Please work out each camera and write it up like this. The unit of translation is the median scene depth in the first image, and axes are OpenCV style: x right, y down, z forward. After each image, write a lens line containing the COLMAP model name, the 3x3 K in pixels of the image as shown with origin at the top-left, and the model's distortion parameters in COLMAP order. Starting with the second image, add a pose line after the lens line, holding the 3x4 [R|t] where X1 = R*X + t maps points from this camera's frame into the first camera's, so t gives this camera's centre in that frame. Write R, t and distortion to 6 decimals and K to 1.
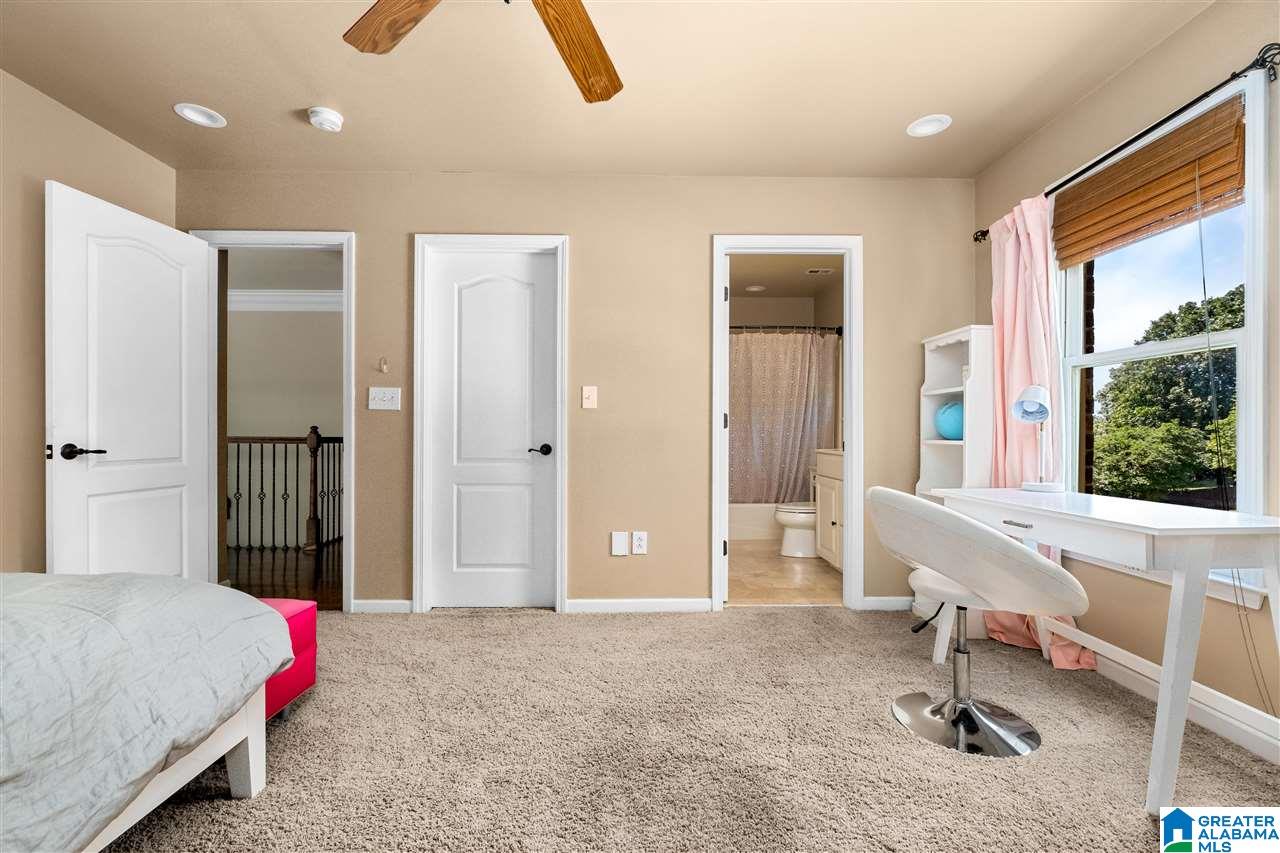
lens RADIAL K [[554.3, 0, 638.6], [0, 554.3, 427.7], [0, 0, 1]] dist [-0.000129, 0.000010]
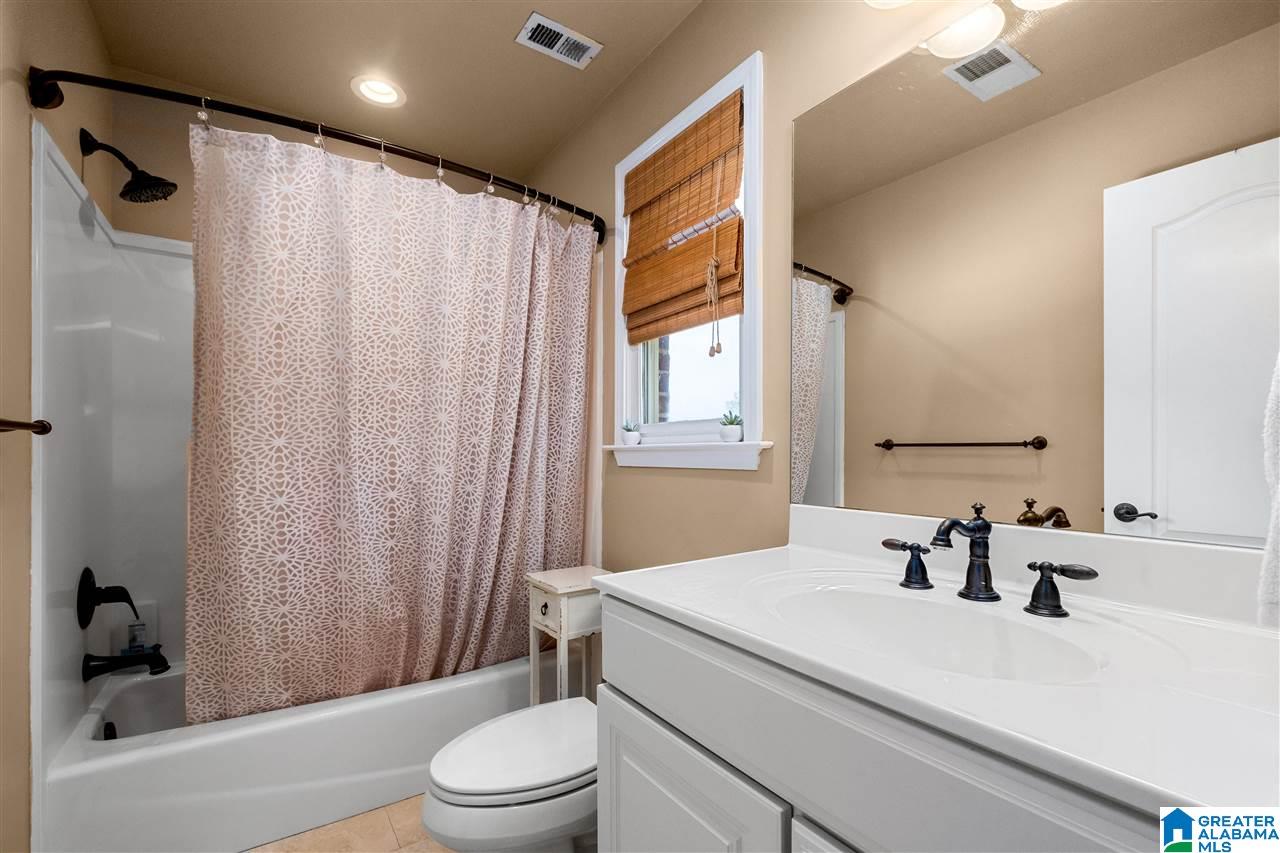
lens RADIAL K [[554.3, 0, 640.8], [0, 554.3, 436.8], [0, 0, 1]] dist [-0.000129, 0.000010]
pose [[0.848685, 0.008574, 0.528830, 0.174744], [-0.003268, 0.999935, -0.010968, -0.017115], [-0.528889, 0.007581, 0.848657, 0.641333]]
